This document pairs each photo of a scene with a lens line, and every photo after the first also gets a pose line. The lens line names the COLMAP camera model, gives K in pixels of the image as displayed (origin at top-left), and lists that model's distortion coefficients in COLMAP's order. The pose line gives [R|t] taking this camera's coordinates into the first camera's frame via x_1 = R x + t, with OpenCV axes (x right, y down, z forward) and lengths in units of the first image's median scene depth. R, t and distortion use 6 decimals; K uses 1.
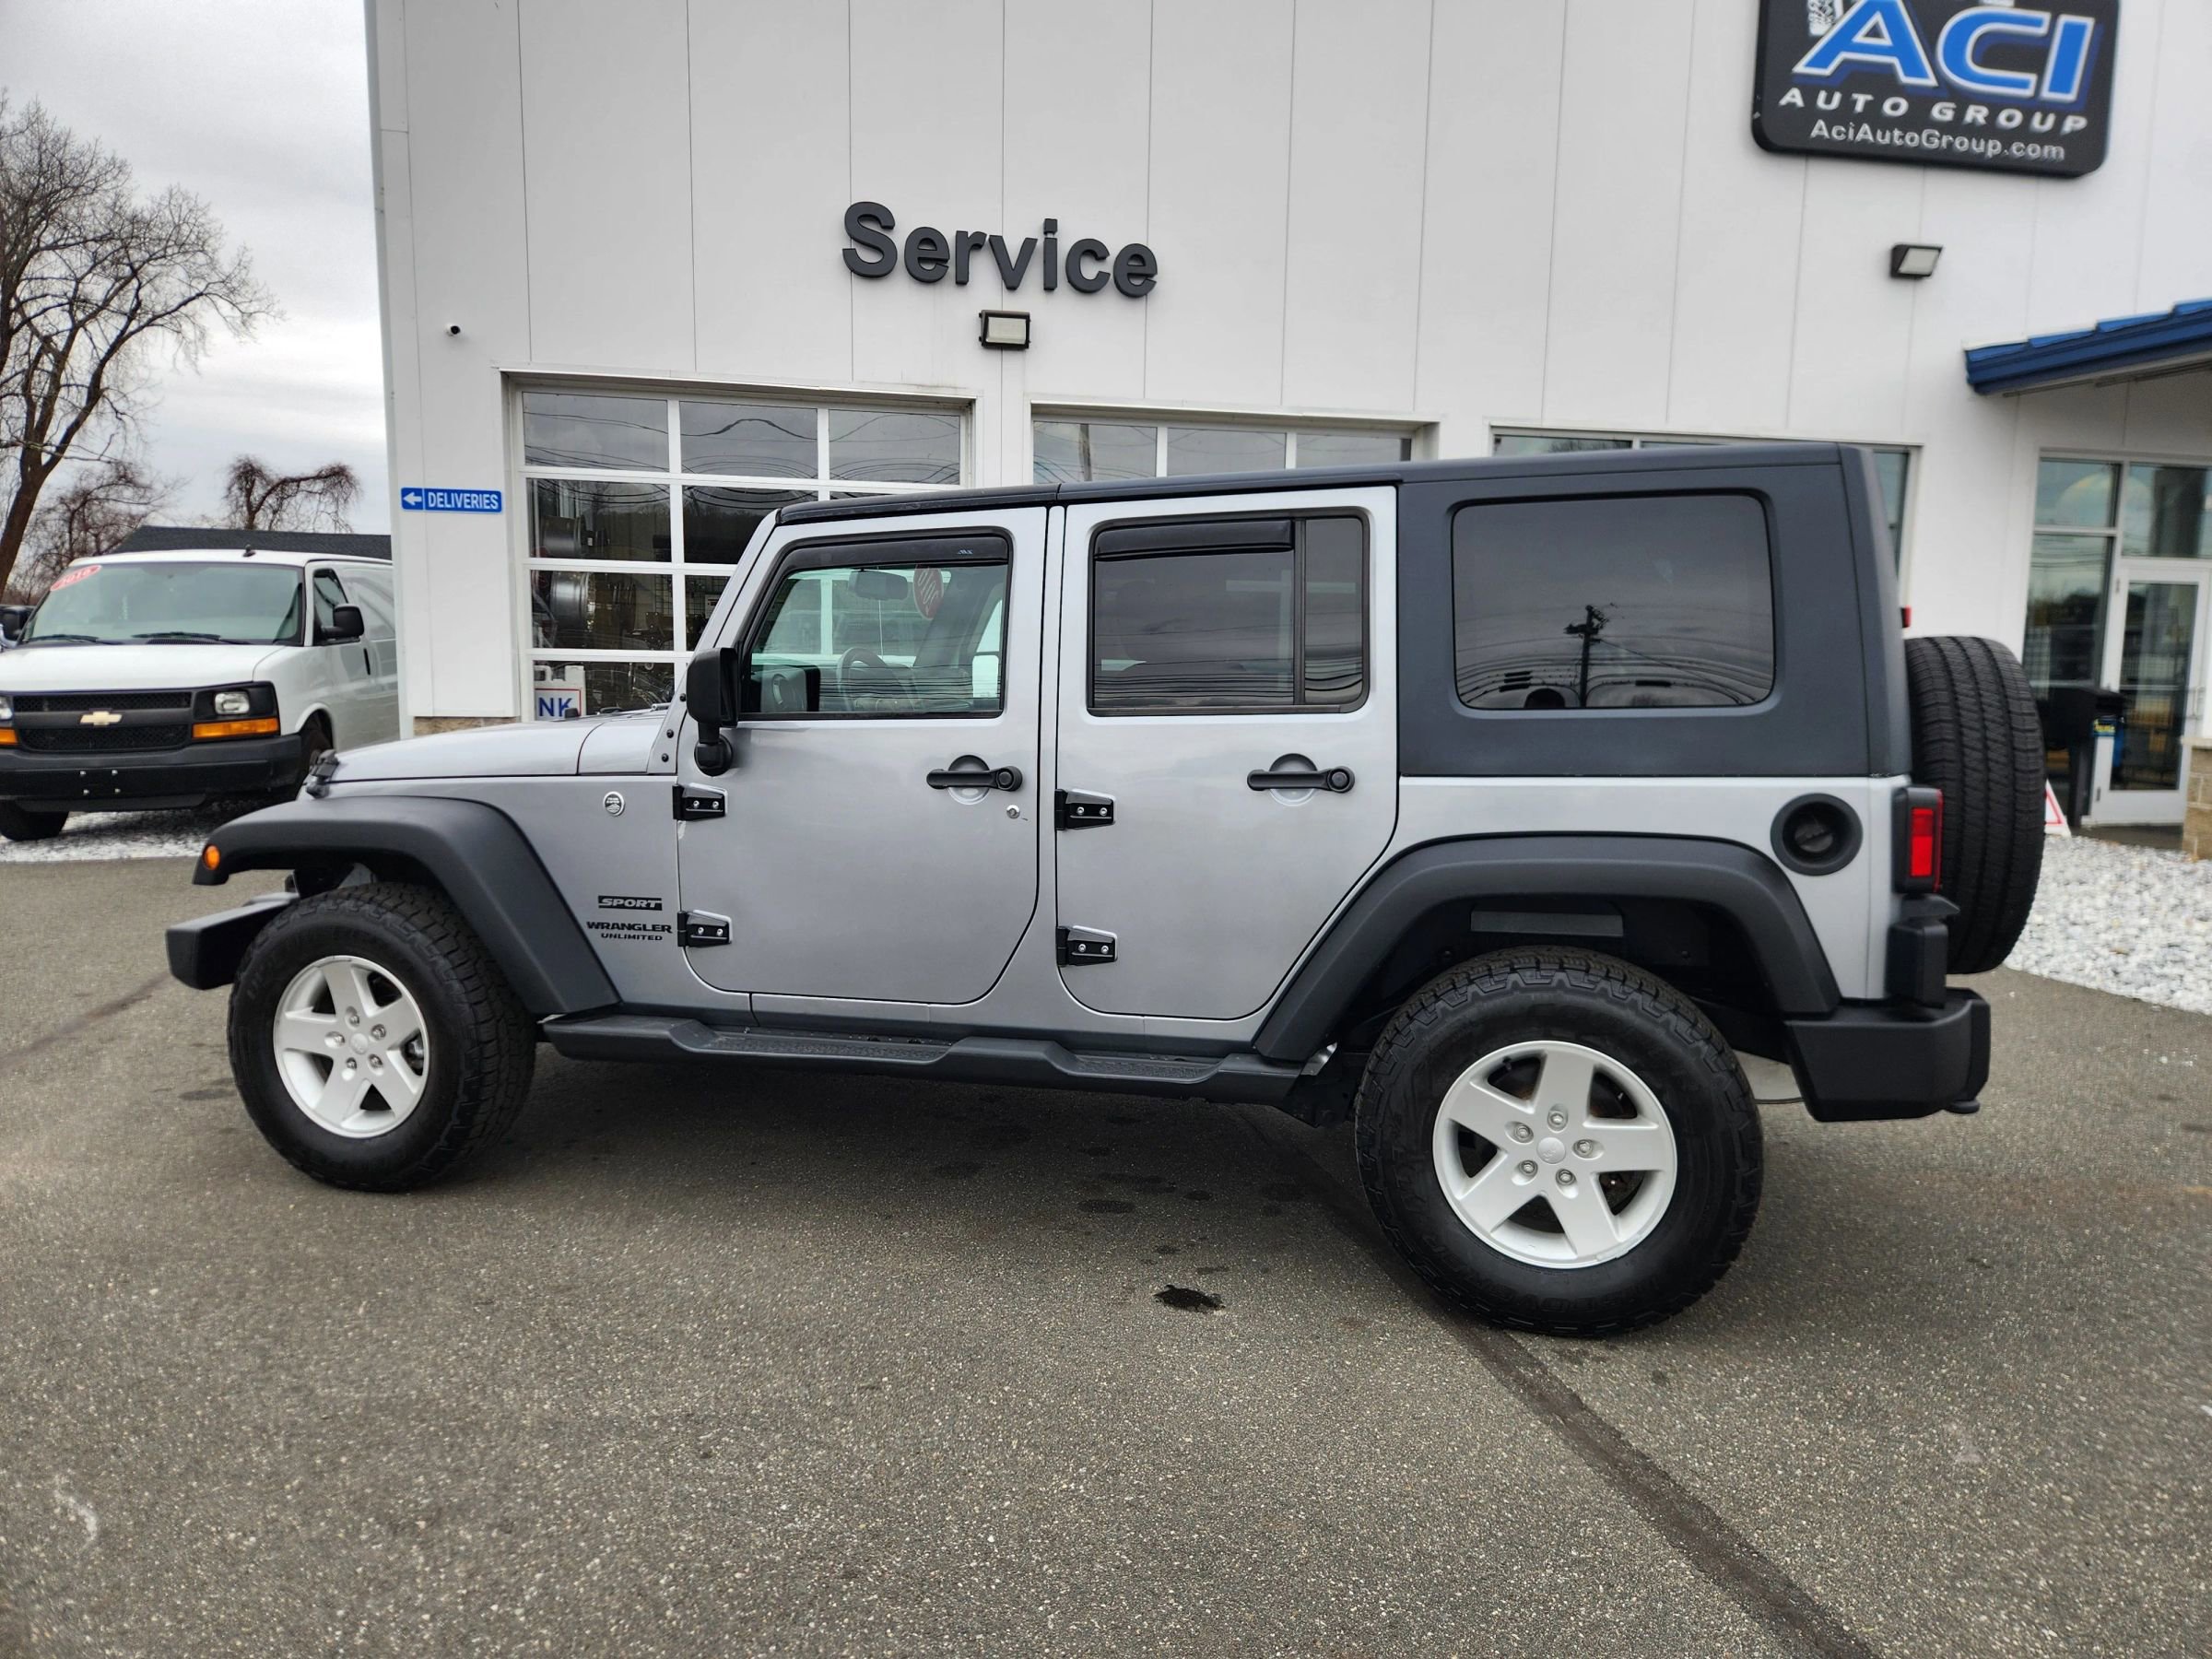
lens RADIAL K [[1462.0, 0, 1084.8], [0, 1462.0, 818.5], [0, 0, 1]] dist [0.071511, -0.059579]
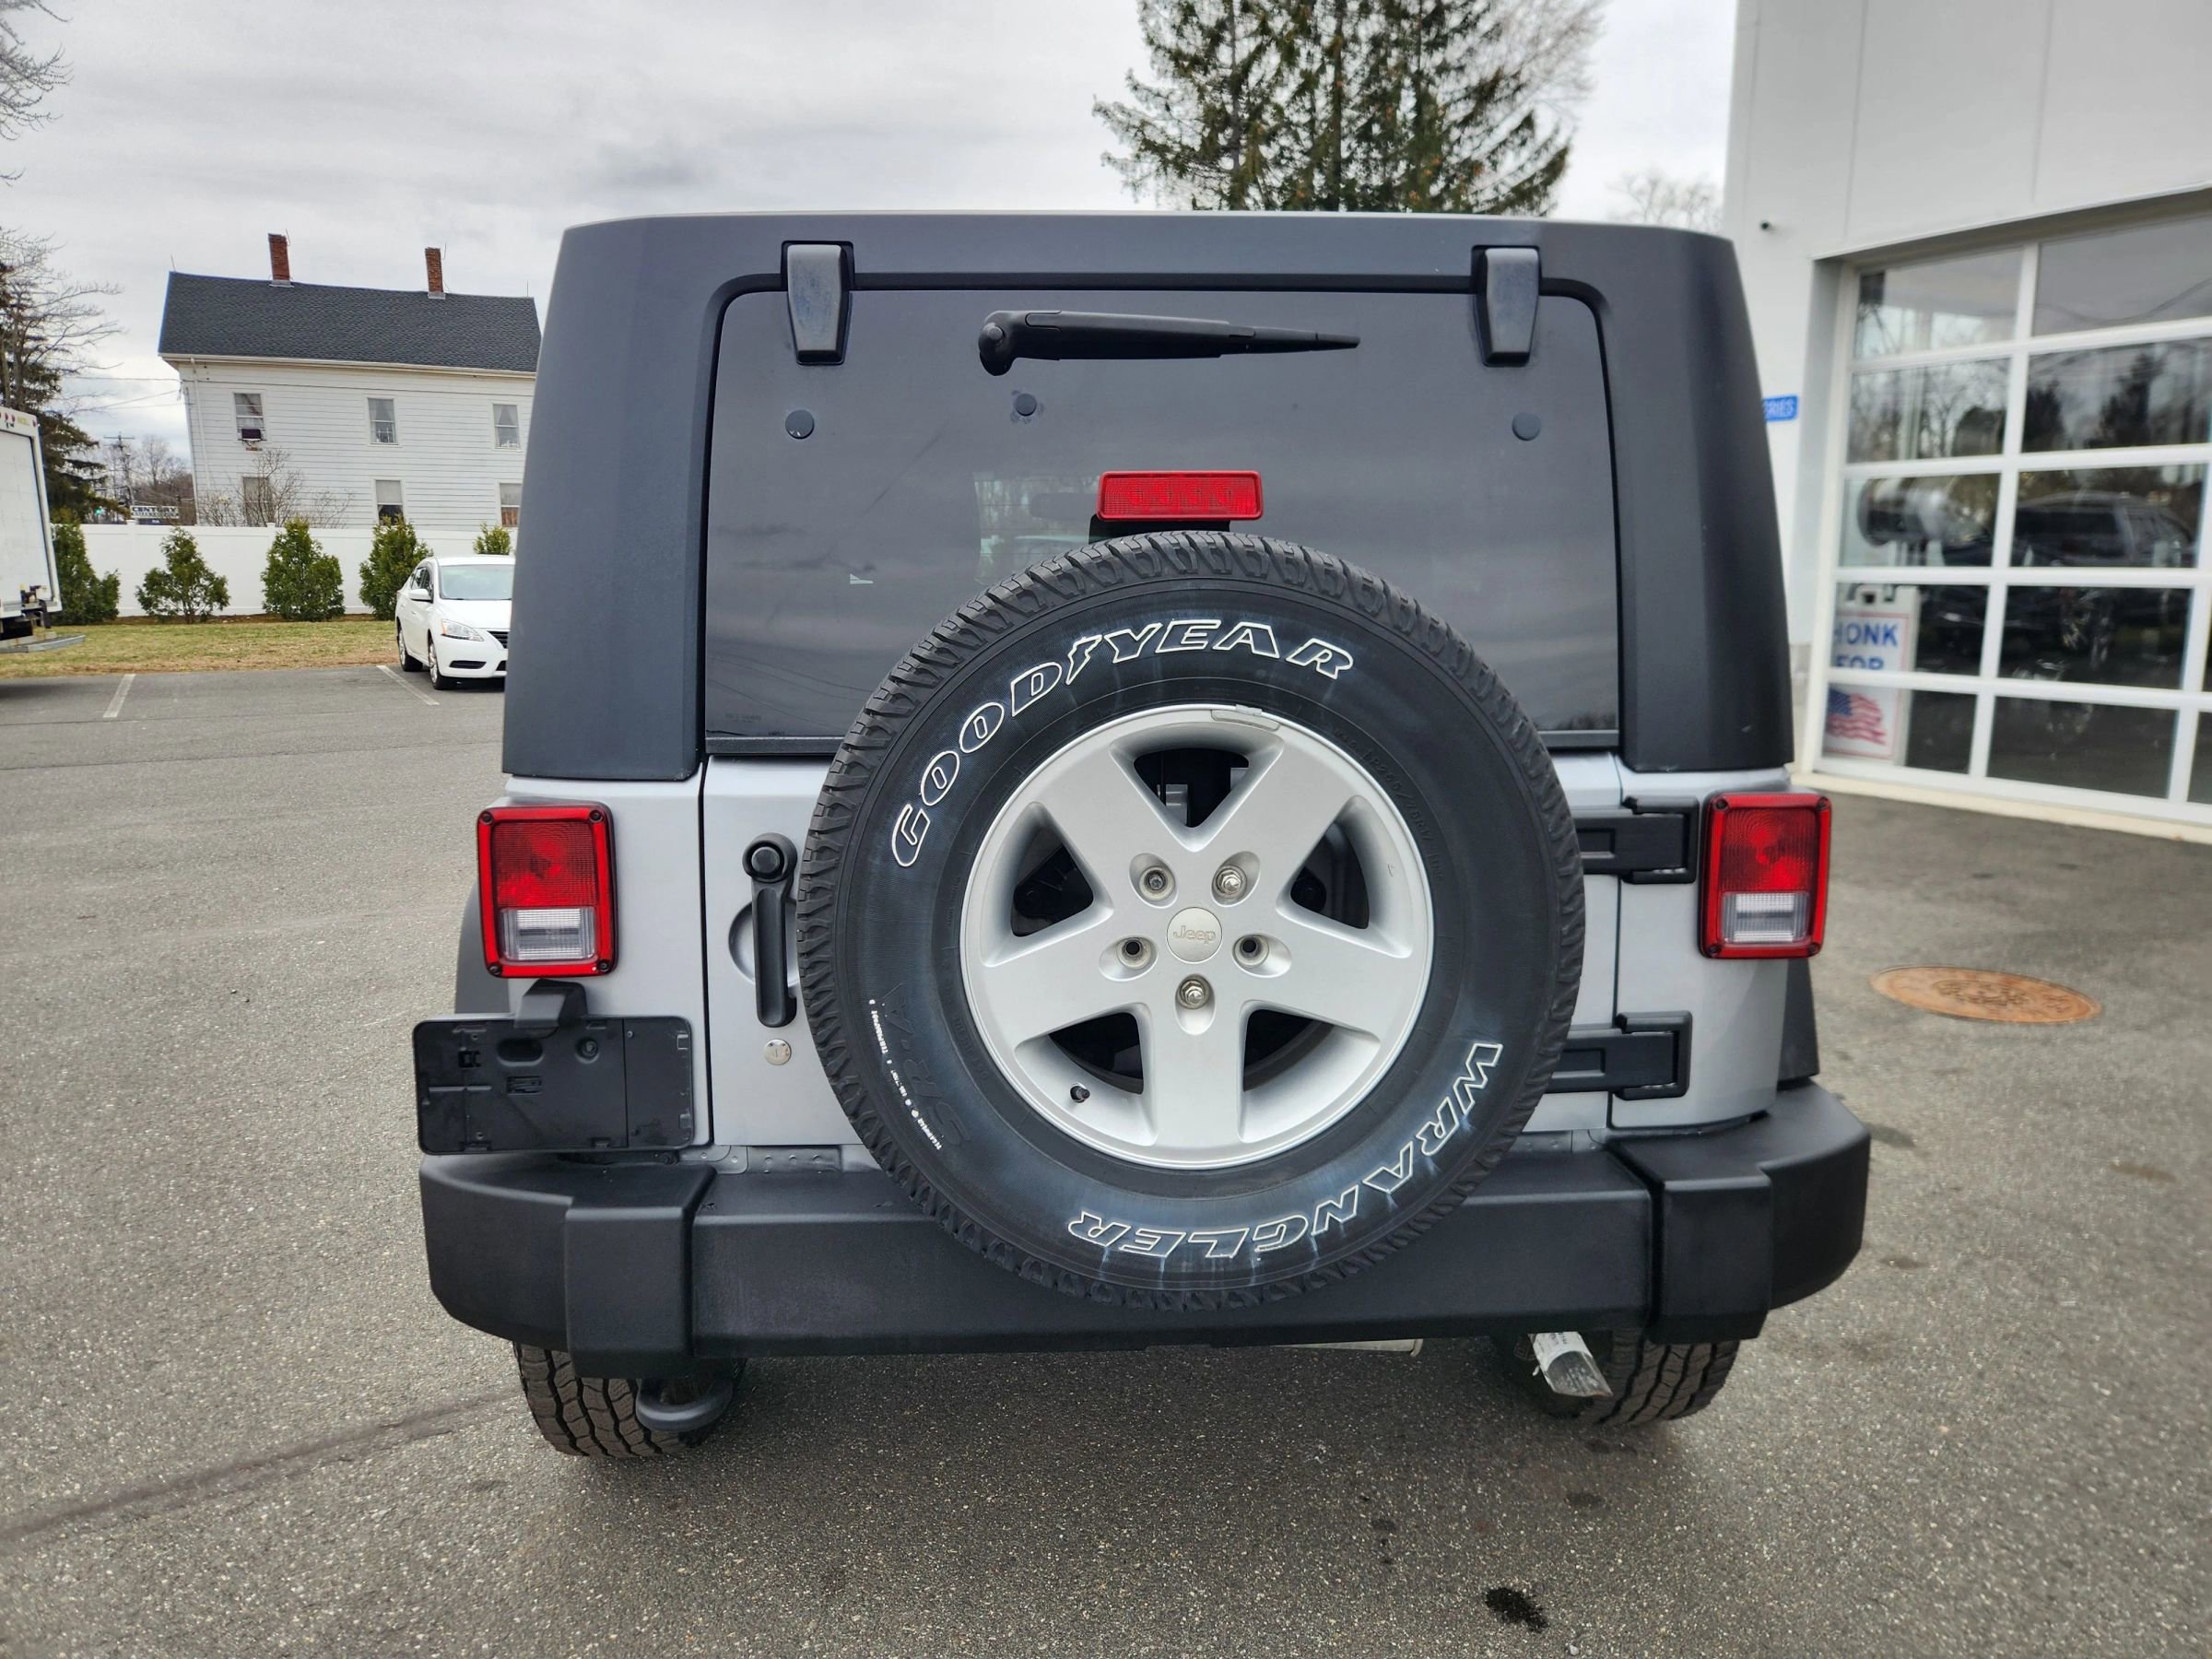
lens RADIAL K [[1465.1, 0, 1108.9], [0, 1465.1, 820.8], [0, 0, 1]] dist [0.063503, -0.045579]
pose [[0.338136, 0.150882, -0.928923, 0.929199], [-0.101781, 0.987138, 0.123289, -0.085854], [0.935577, 0.052858, 0.349144, 0.791216]]
